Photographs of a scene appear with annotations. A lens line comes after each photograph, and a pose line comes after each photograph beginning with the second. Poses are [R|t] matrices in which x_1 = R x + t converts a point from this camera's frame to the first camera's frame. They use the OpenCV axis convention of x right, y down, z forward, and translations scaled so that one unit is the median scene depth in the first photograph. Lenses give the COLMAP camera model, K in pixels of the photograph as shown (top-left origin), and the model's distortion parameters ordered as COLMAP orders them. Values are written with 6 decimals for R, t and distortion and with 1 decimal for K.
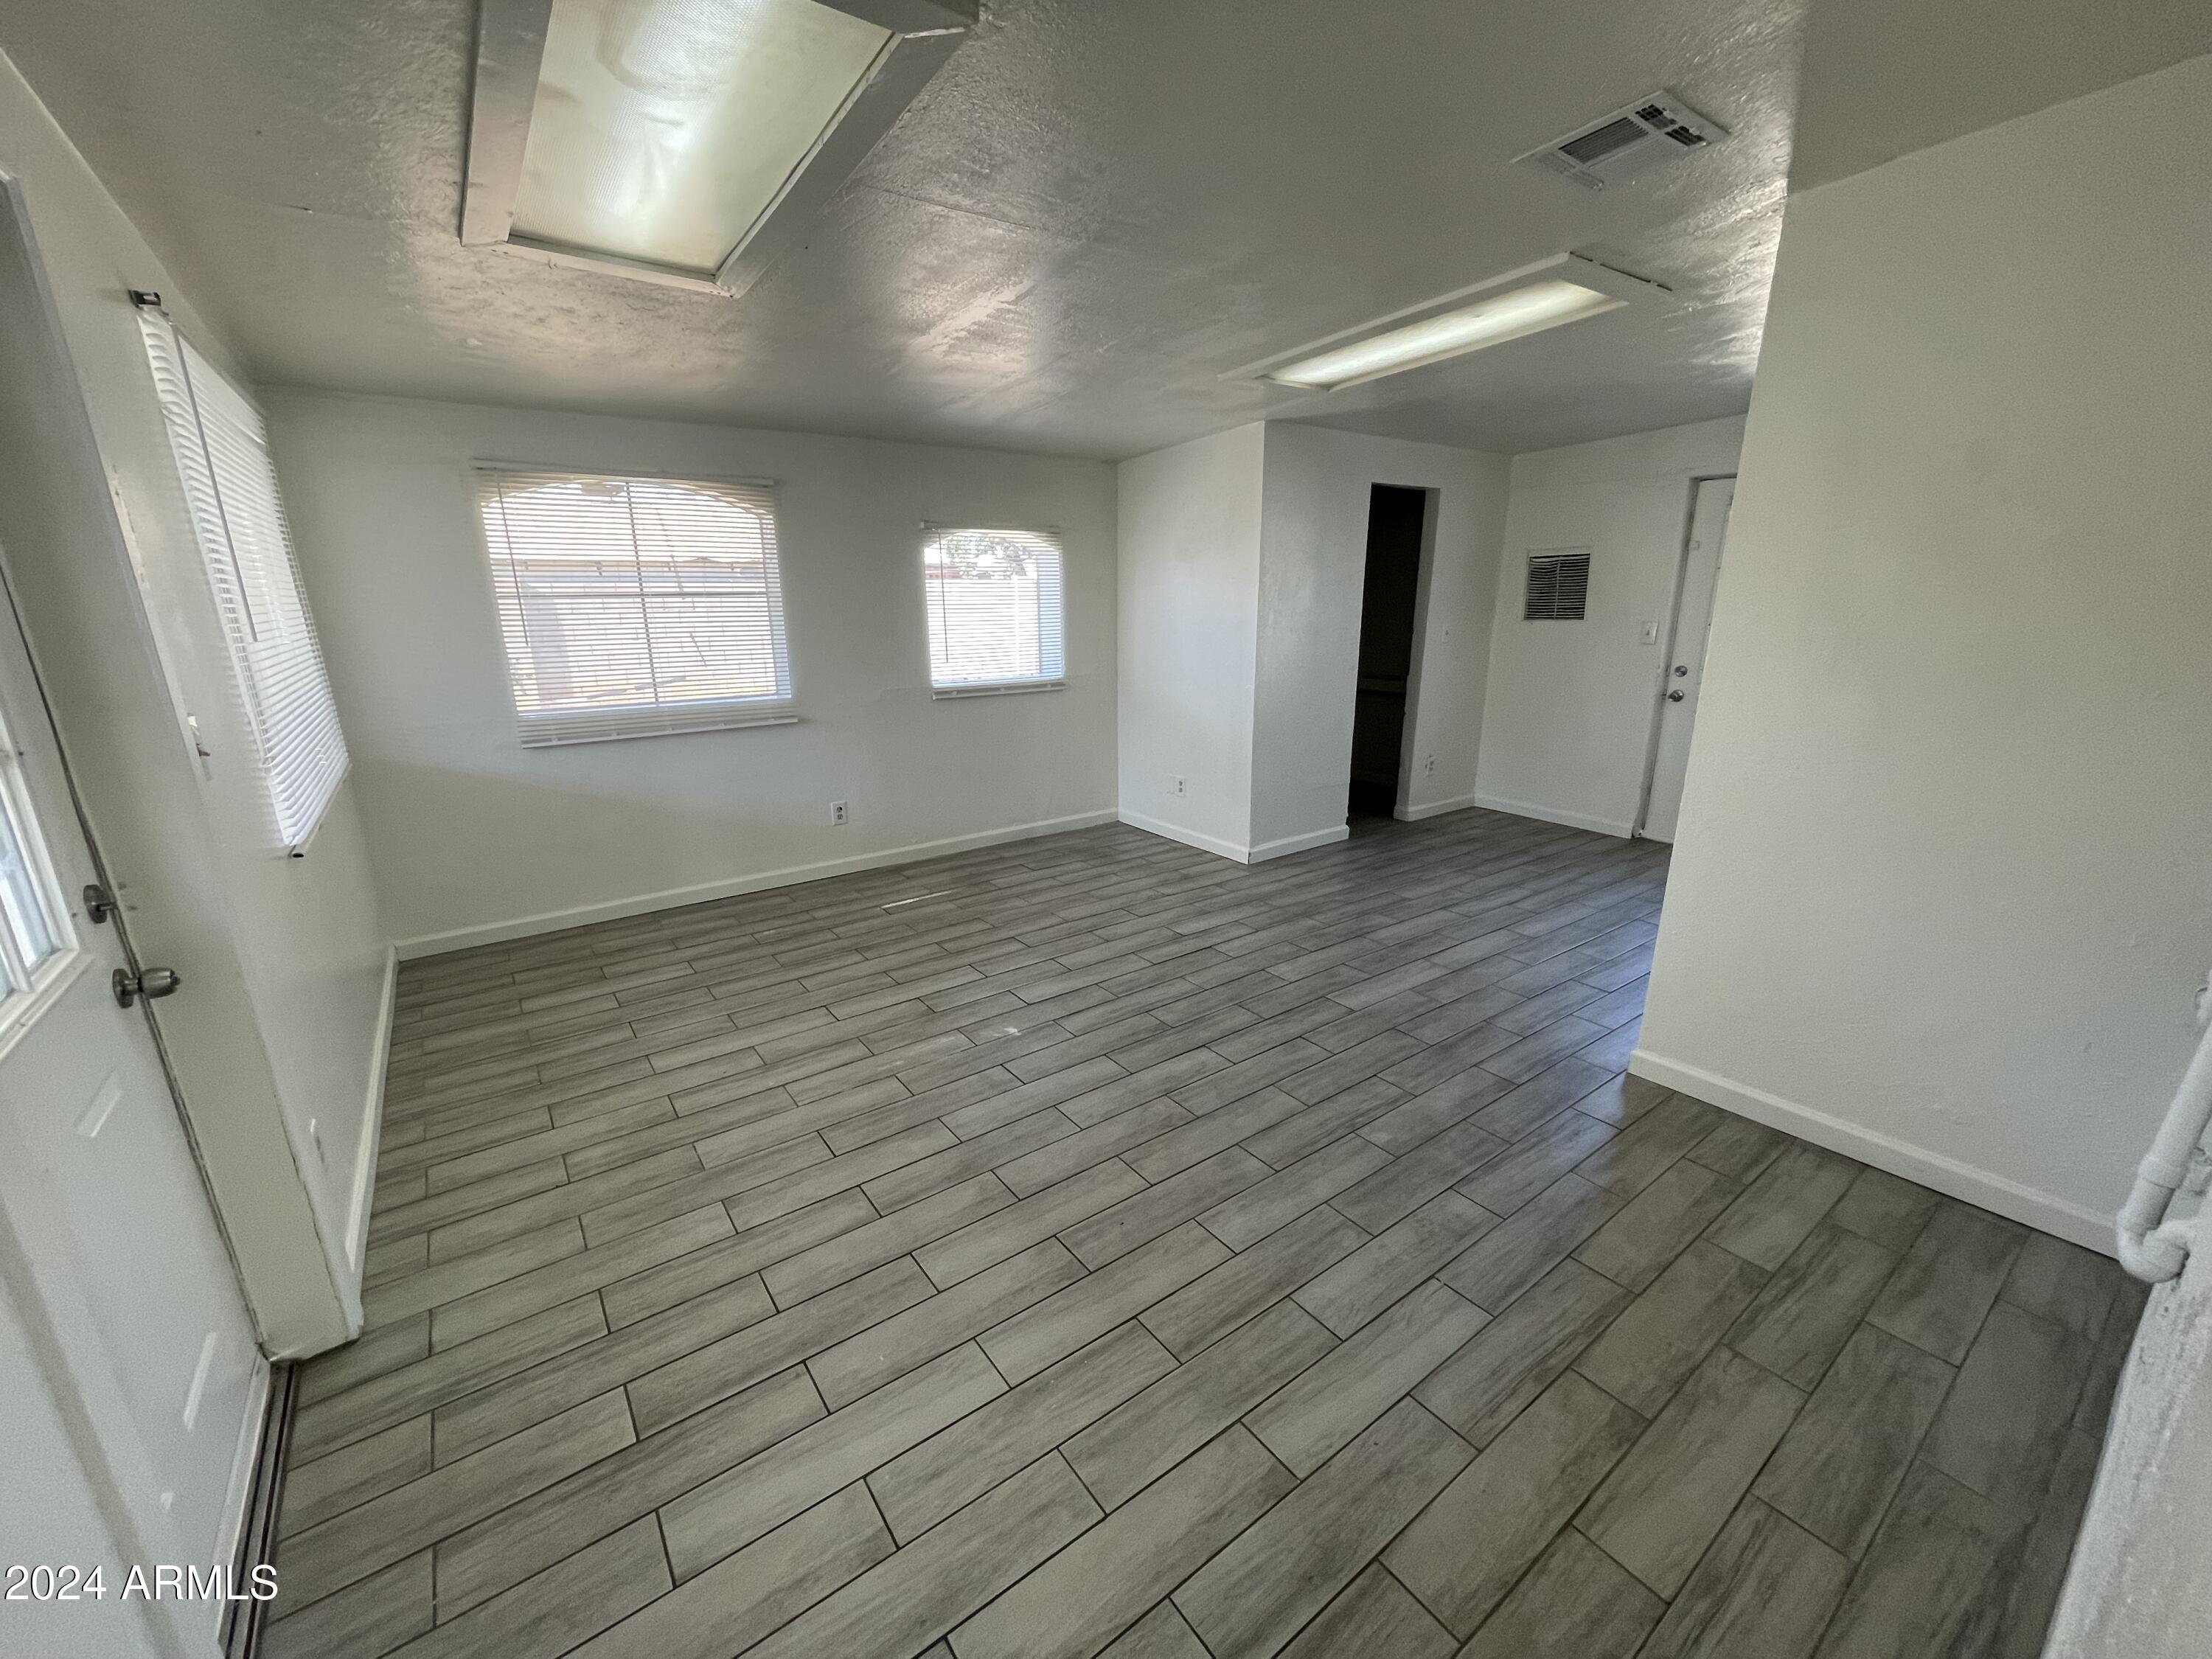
lens RADIAL K [[890.9, 0, 1103.6], [0, 890.9, 839.3], [0, 0, 1]] dist [-0.004774, 0.001267]
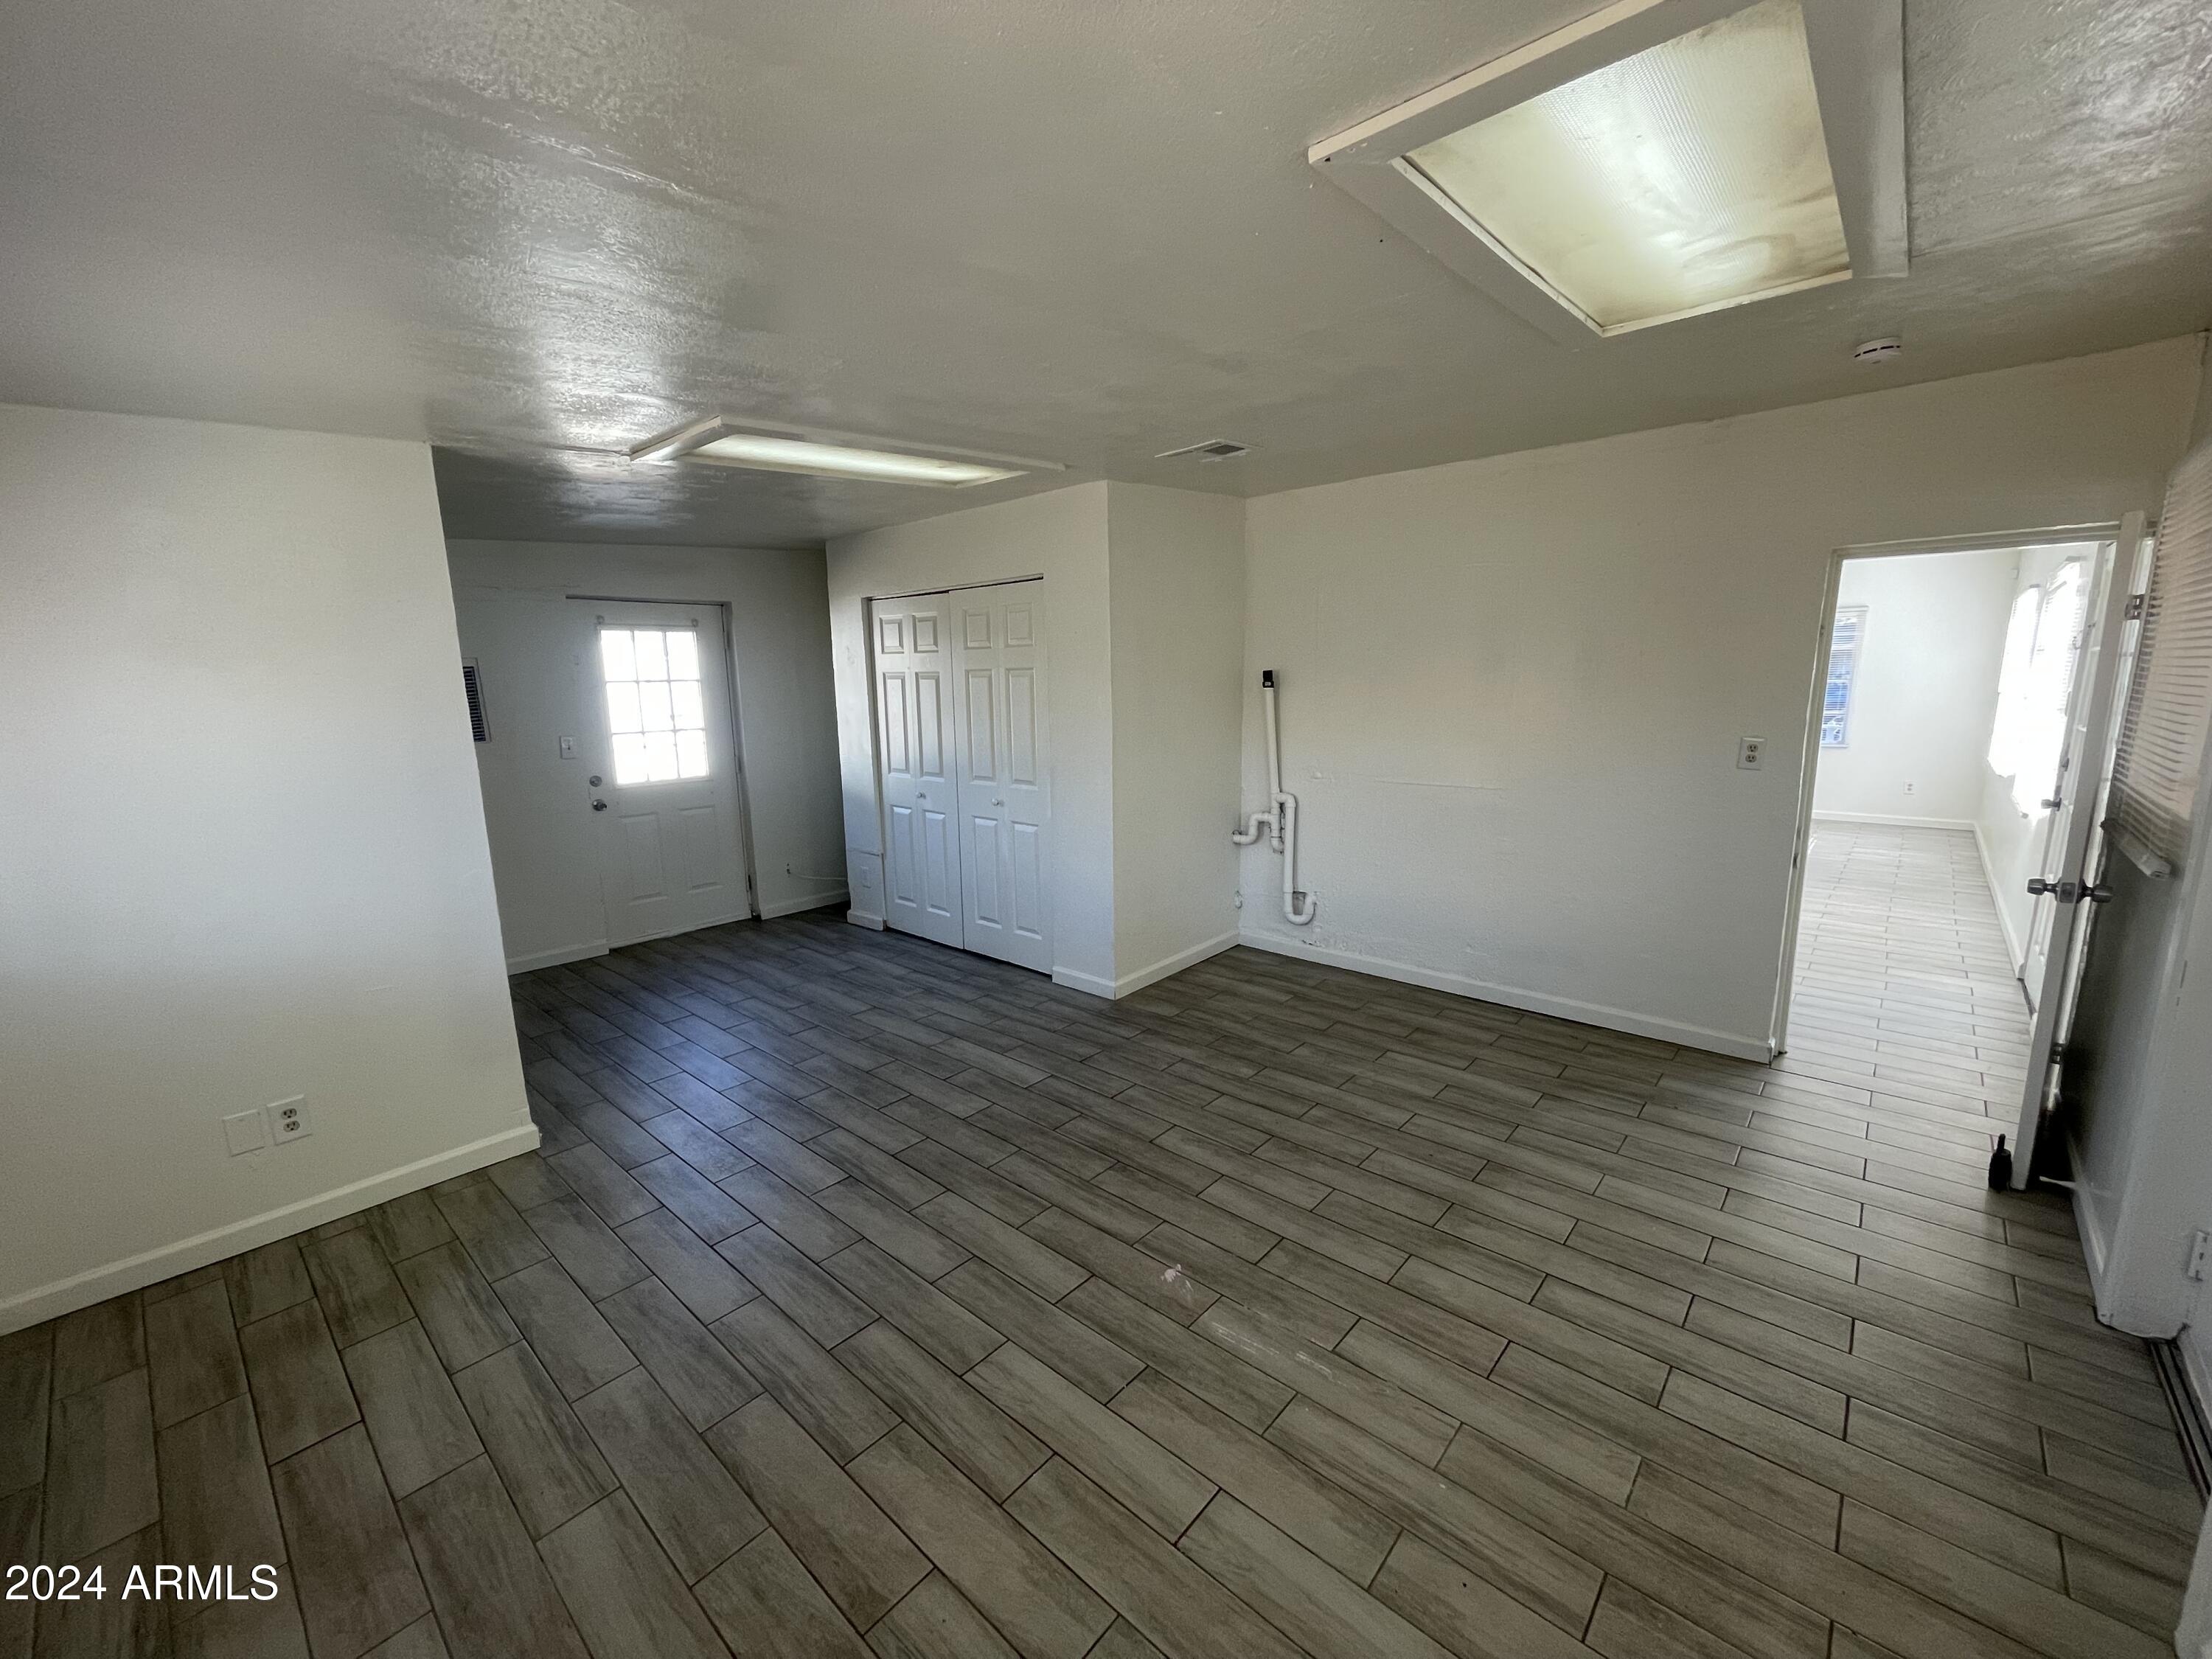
lens RADIAL K [[890.9, 0, 1102.7], [0, 890.9, 828.3], [0, 0, 1]] dist [-0.004774, 0.001267]
pose [[-0.200313, -0.158286, 0.966861, -0.879908], [0.290215, 0.932986, 0.212866, -0.362303], [-0.935762, 0.323237, -0.140953, 1.203769]]
